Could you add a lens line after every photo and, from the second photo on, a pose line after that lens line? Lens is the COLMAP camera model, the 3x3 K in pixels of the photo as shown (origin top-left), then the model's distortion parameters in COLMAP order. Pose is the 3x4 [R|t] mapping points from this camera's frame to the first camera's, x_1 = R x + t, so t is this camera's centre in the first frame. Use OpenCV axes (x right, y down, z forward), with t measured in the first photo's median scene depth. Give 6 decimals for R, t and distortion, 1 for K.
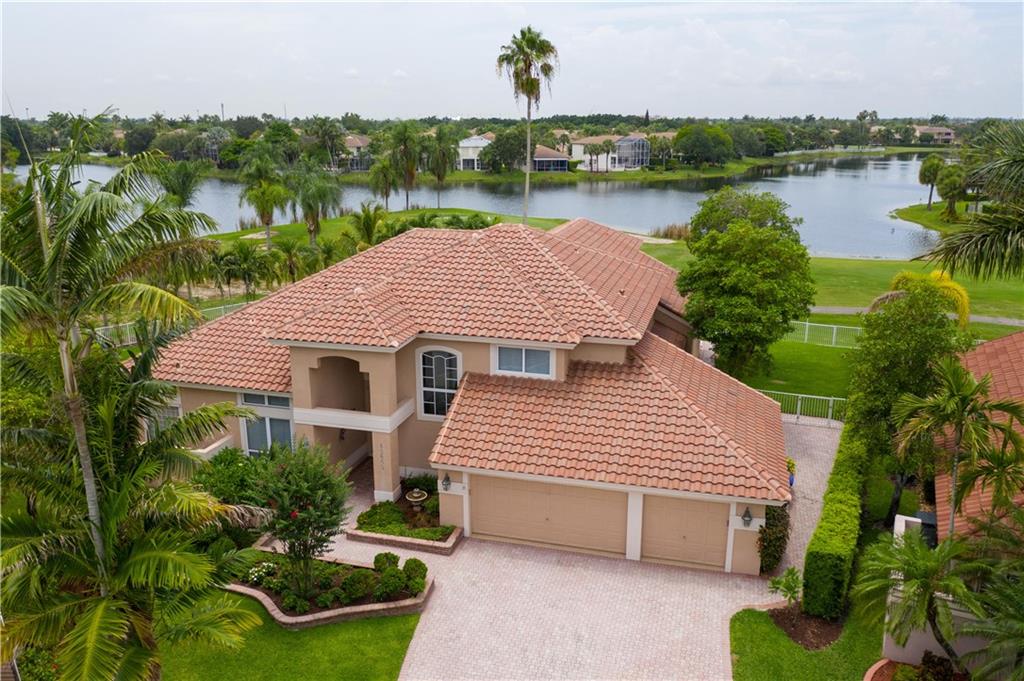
lens RADIAL K [[802.0, 0, 512.0], [0, 802.0, 340.5], [0, 0, 1]] dist [-0.012839, 0.002130]
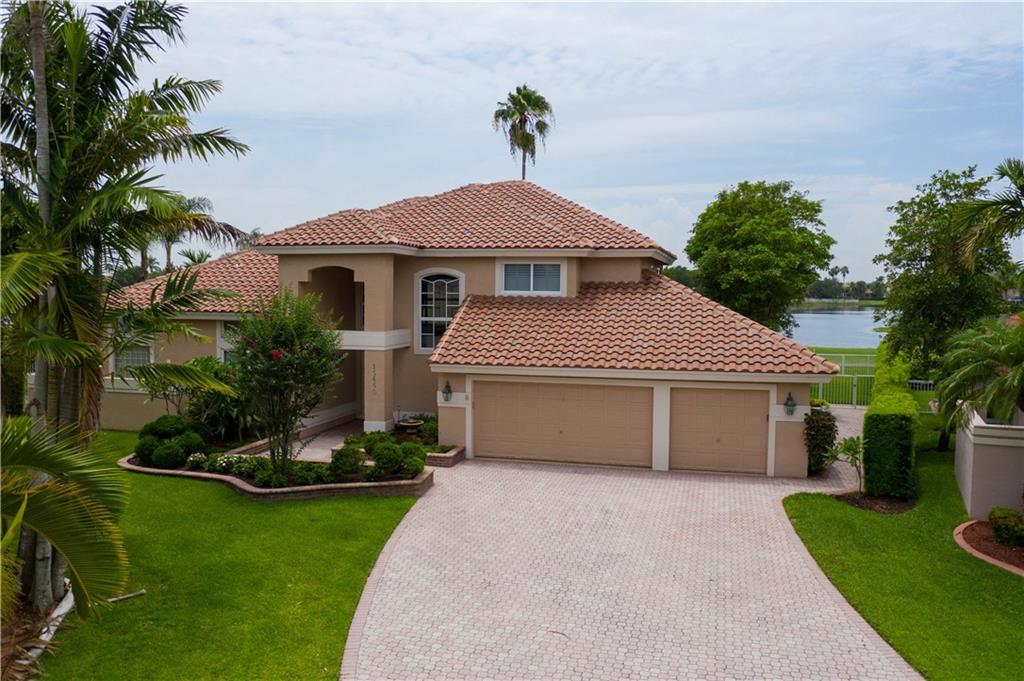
lens RADIAL K [[798.3, 0, 512.0], [0, 798.3, 340.5], [0, 0, 1]] dist [-0.008476, 0.000390]
pose [[0.999810, 0.005828, 0.018598, -0.023972], [-0.002052, 0.980419, -0.196910, 0.265851], [-0.019381, 0.196835, 0.980245, 0.106591]]
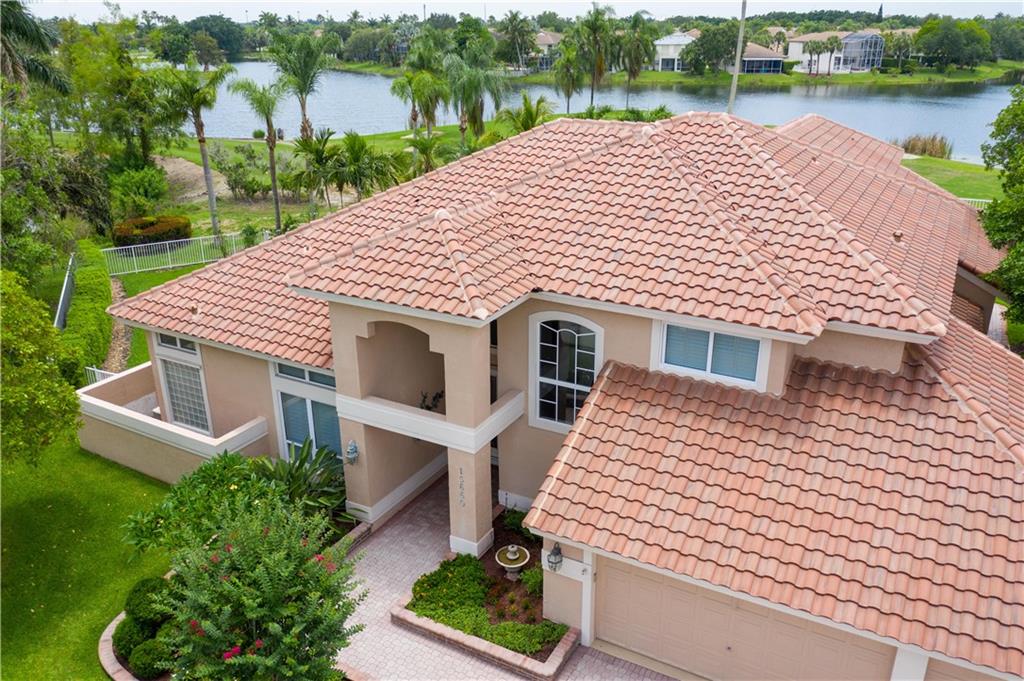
lens RADIAL K [[802.0, 0, 512.0], [0, 802.0, 340.5], [0, 0, 1]] dist [-0.012839, 0.002130]
pose [[0.971722, 0.080895, -0.221839, 0.003284], [-0.056120, 0.991686, 0.115800, -0.039533], [0.229362, -0.100076, 0.968183, 0.402054]]
